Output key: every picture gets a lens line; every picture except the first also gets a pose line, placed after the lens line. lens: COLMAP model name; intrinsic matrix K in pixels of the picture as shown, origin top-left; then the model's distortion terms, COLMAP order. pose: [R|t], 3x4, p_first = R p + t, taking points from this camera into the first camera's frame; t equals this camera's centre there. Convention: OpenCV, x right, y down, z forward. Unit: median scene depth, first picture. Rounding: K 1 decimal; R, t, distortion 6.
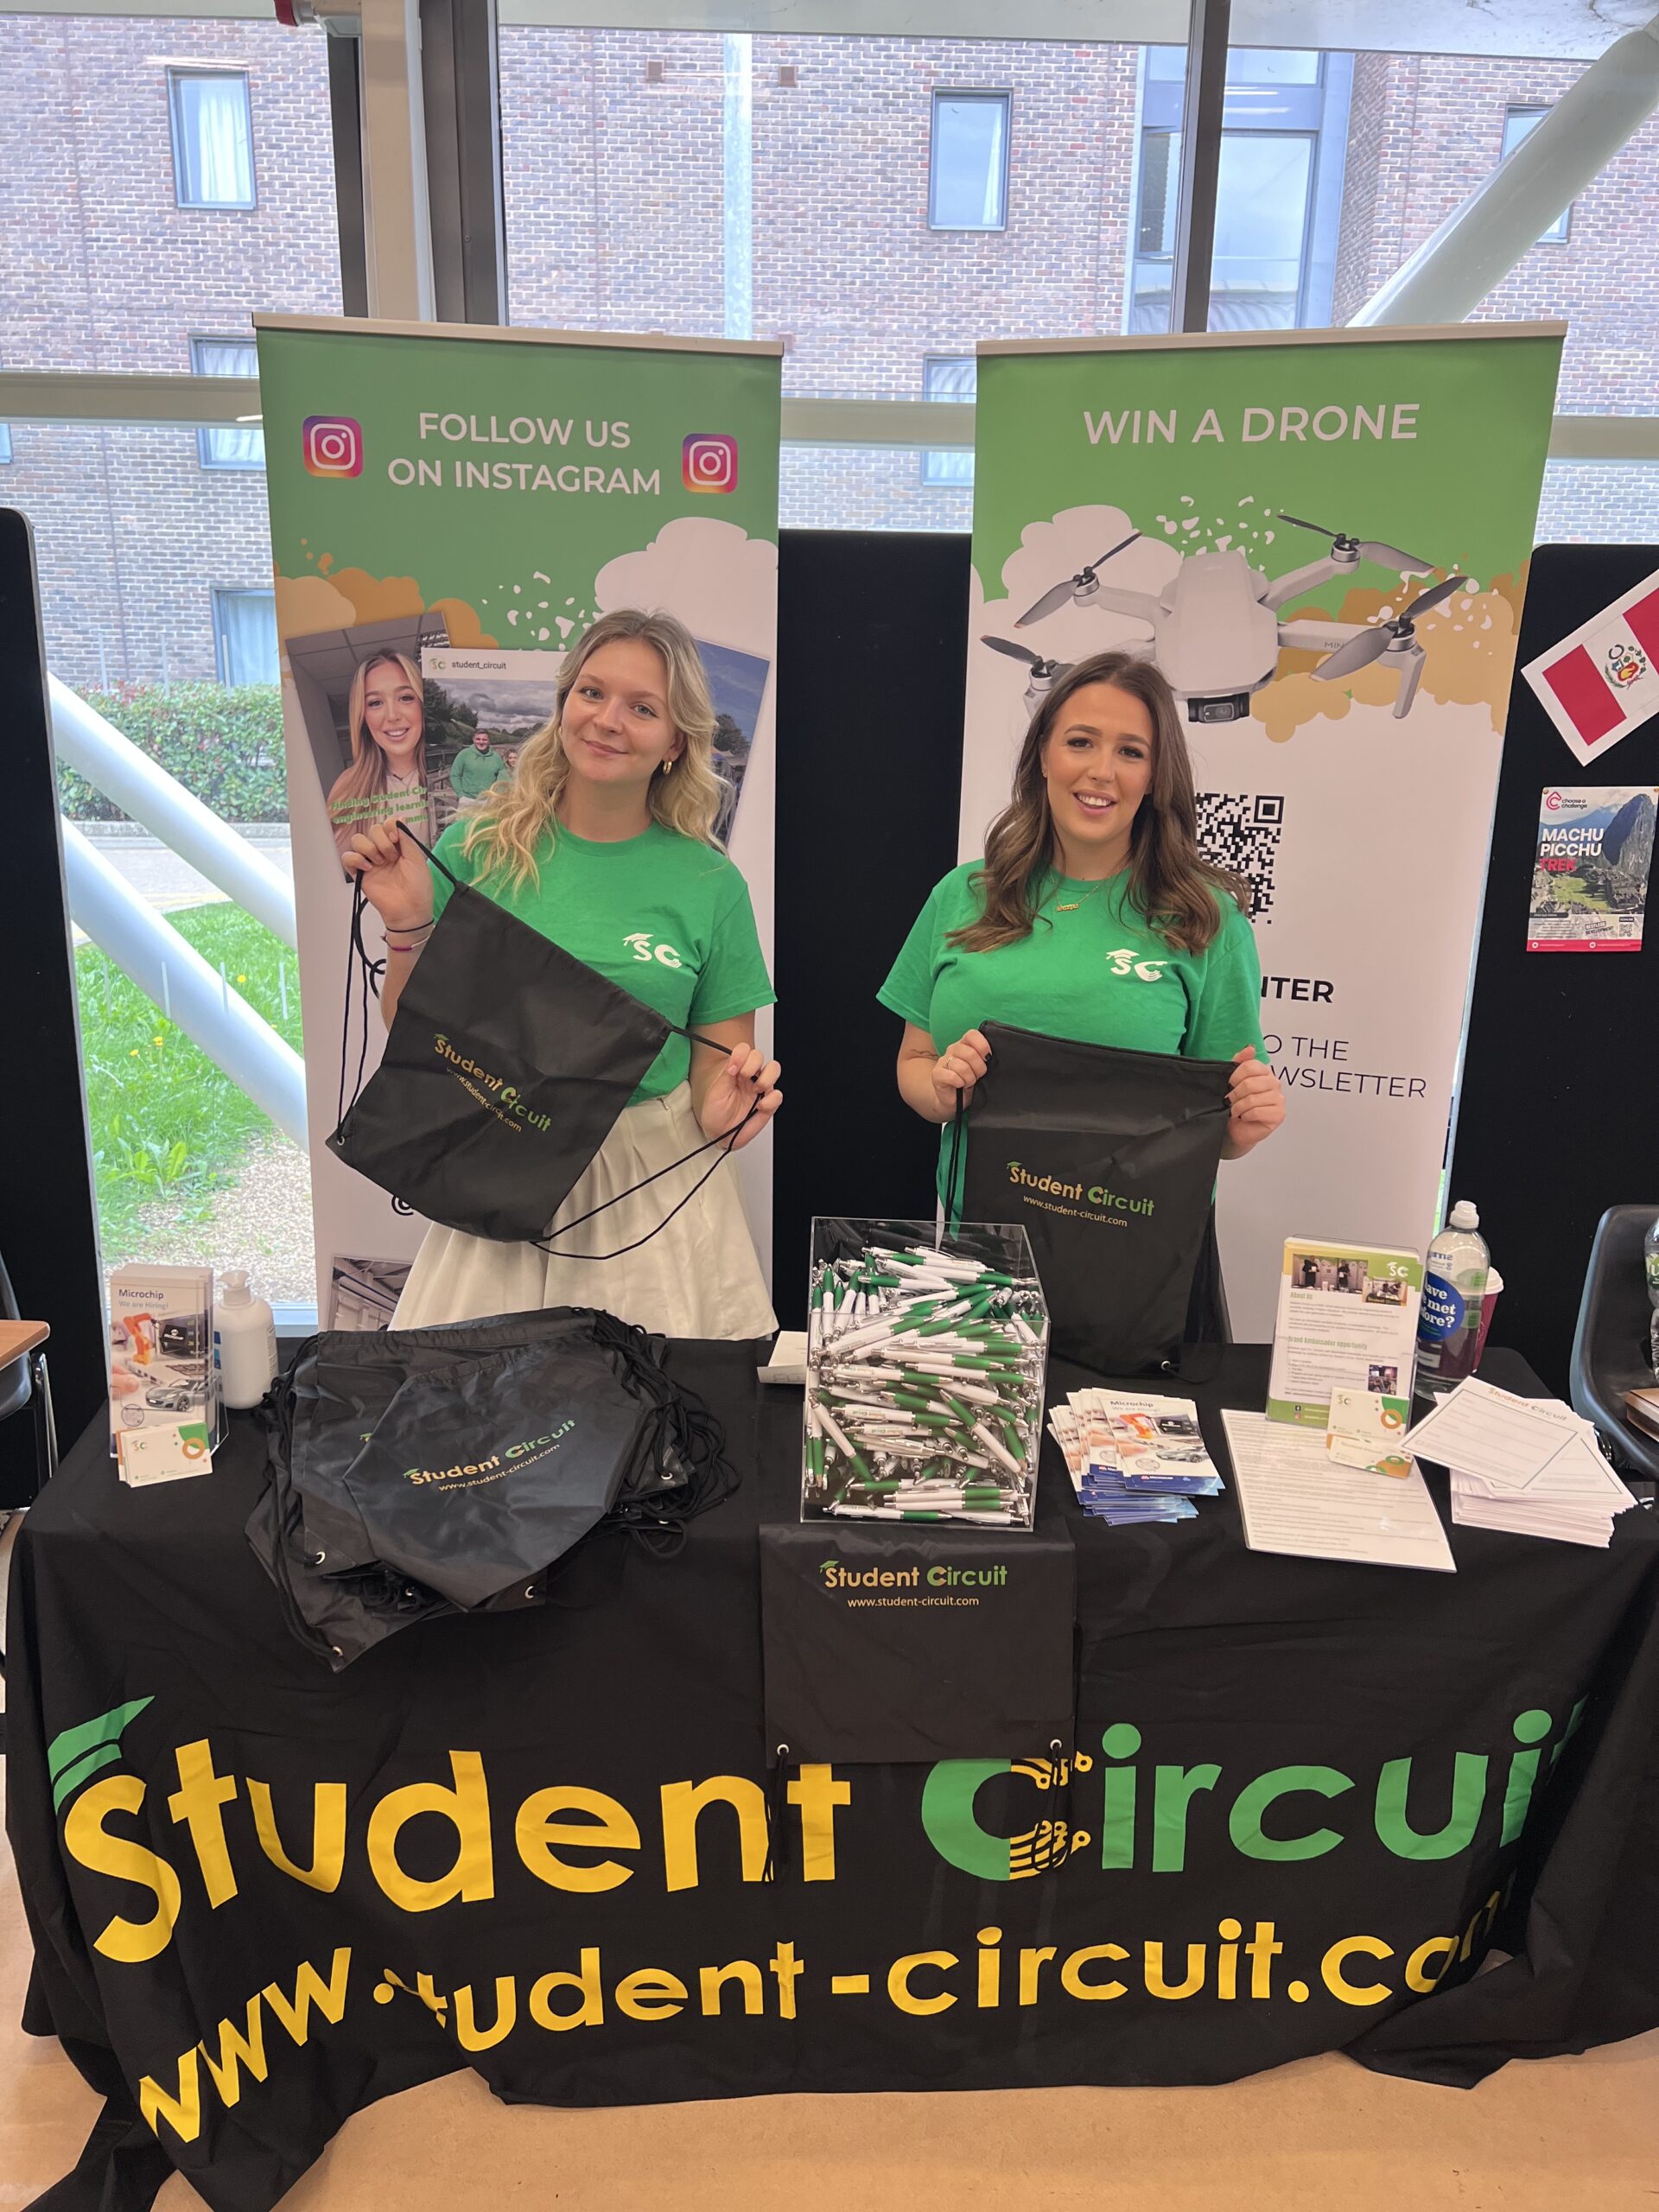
lens RADIAL K [[1676.5, 0, 835.3], [0, 1676.5, 1115.5], [0, 0, 1]] dist [0.028317, 0.001922]
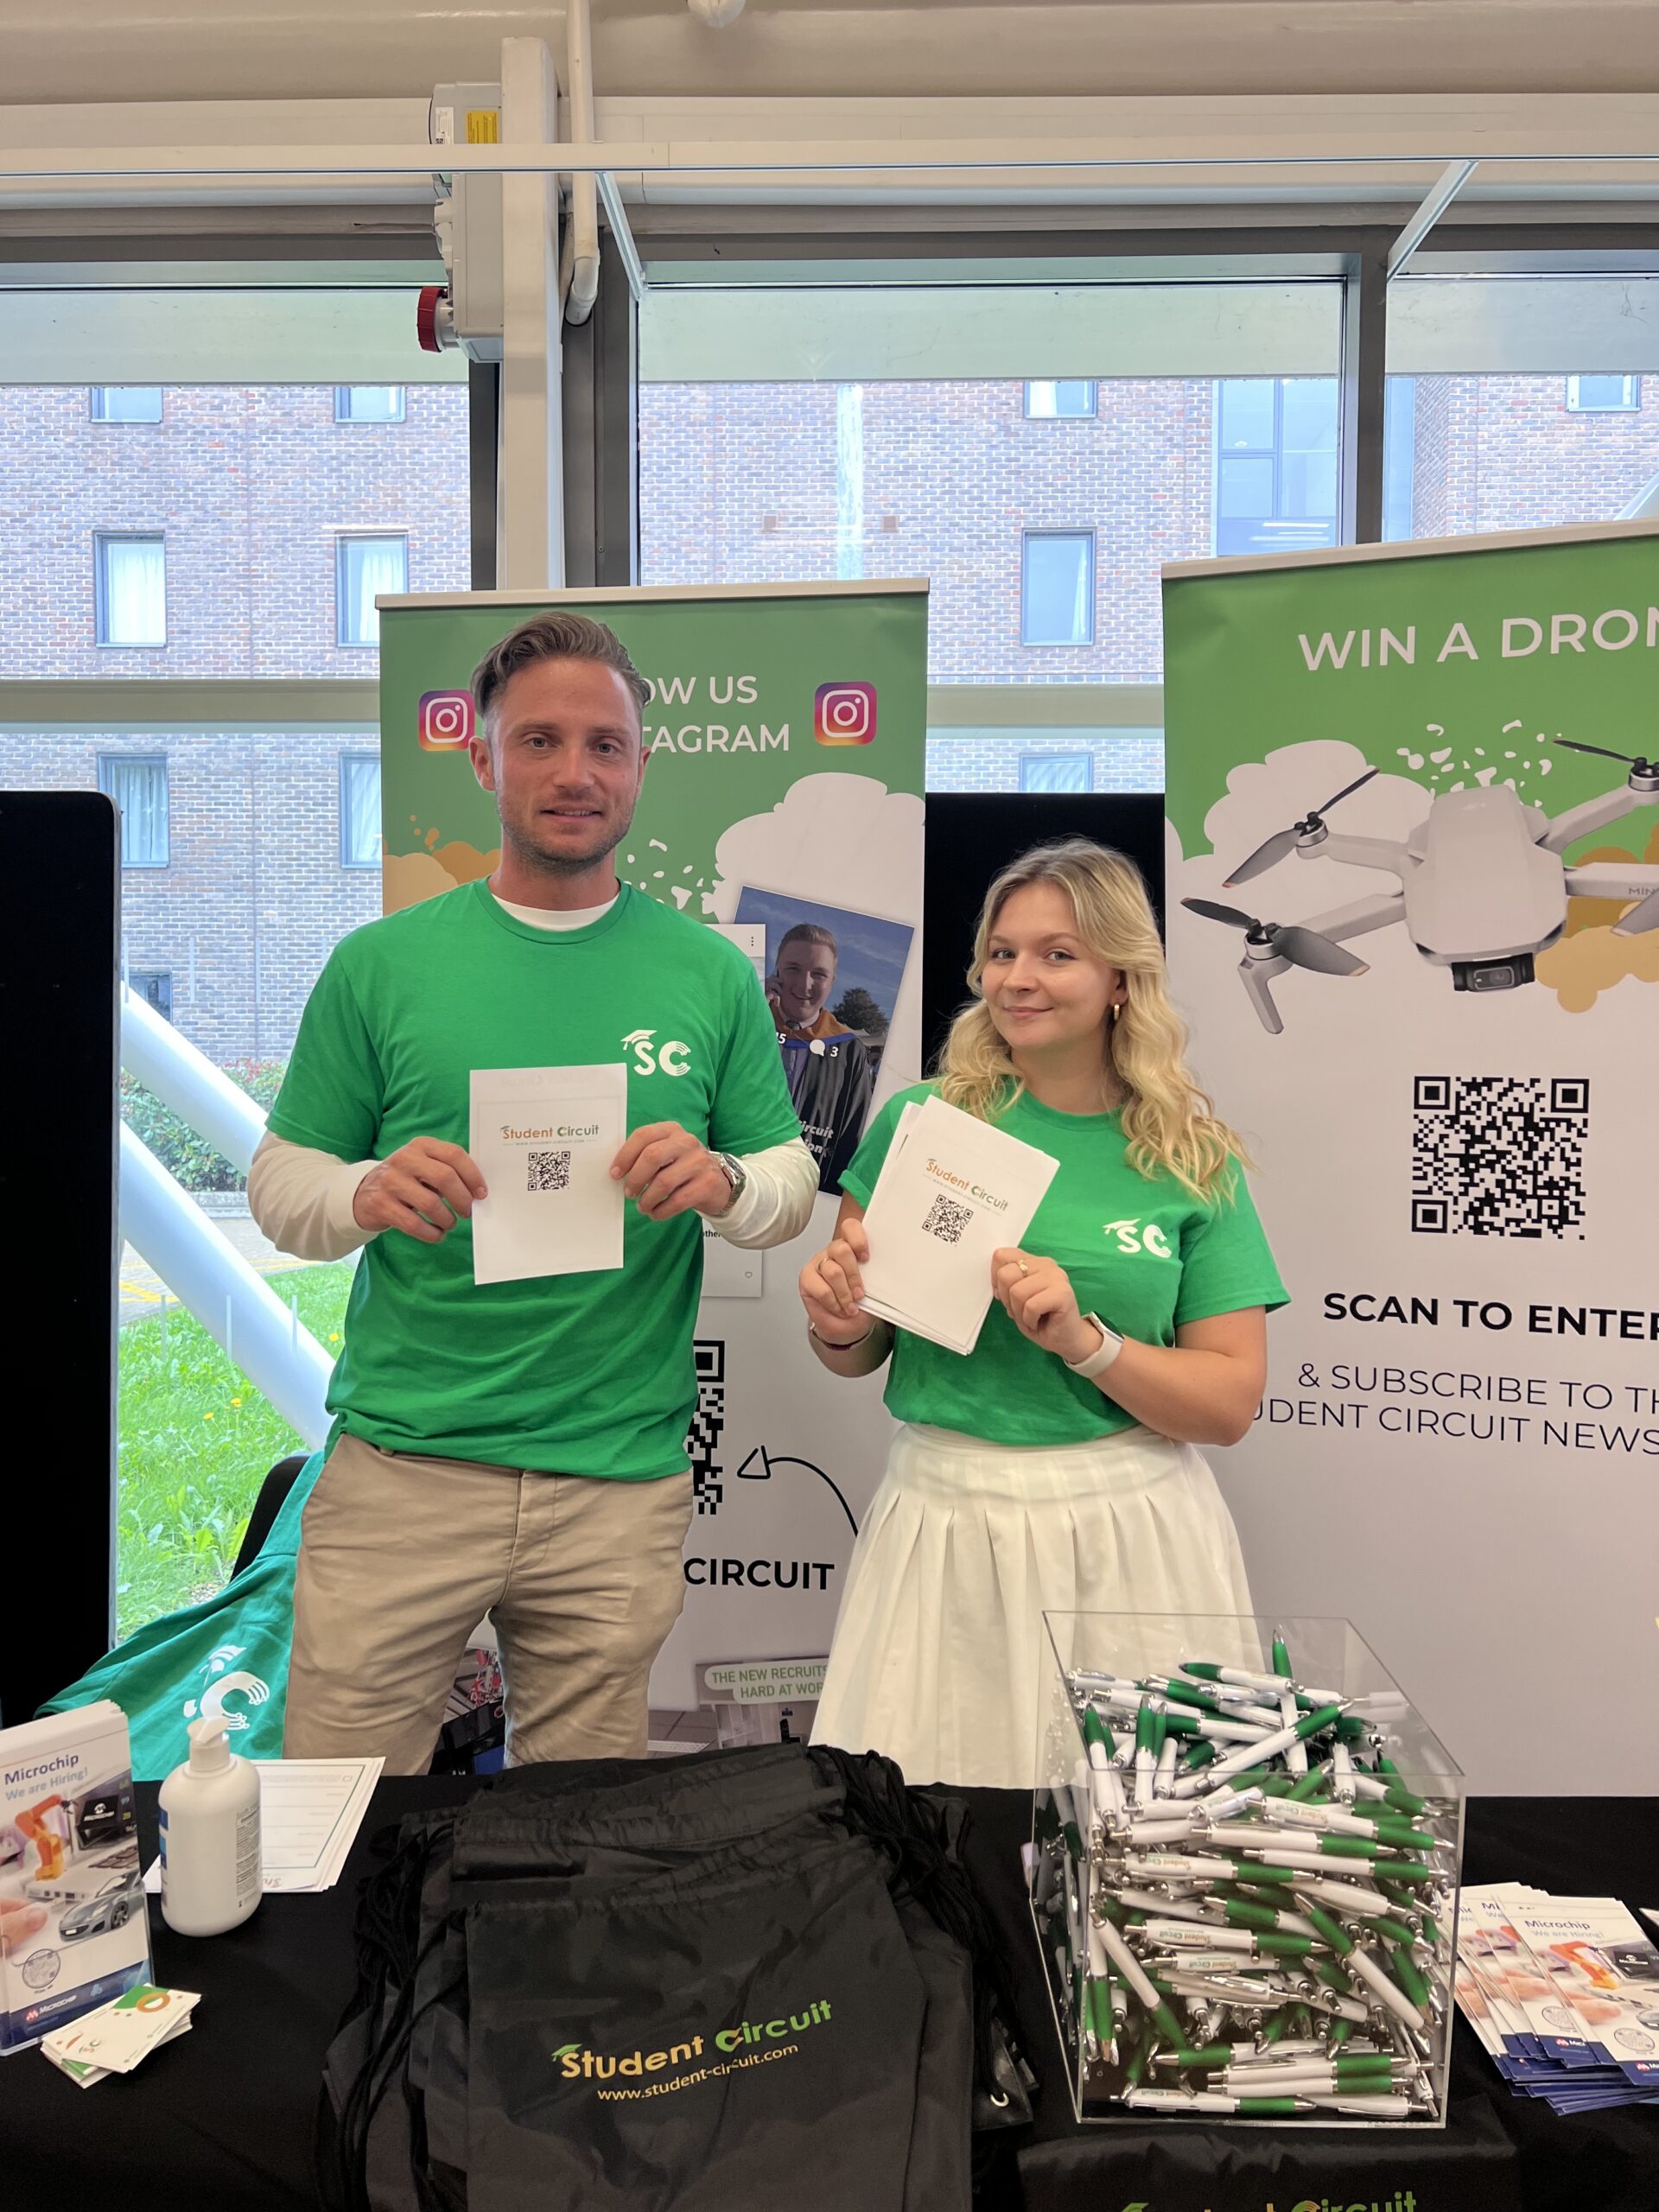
lens RADIAL K [[1676.5, 0, 835.3], [0, 1676.5, 1115.5], [0, 0, 1]] dist [0.028317, 0.001922]
pose [[0.998135, -0.014895, -0.059207, -0.035620], [0.001510, 0.975512, -0.219942, 0.008312], [0.061033, 0.219442, 0.973715, 0.158003]]
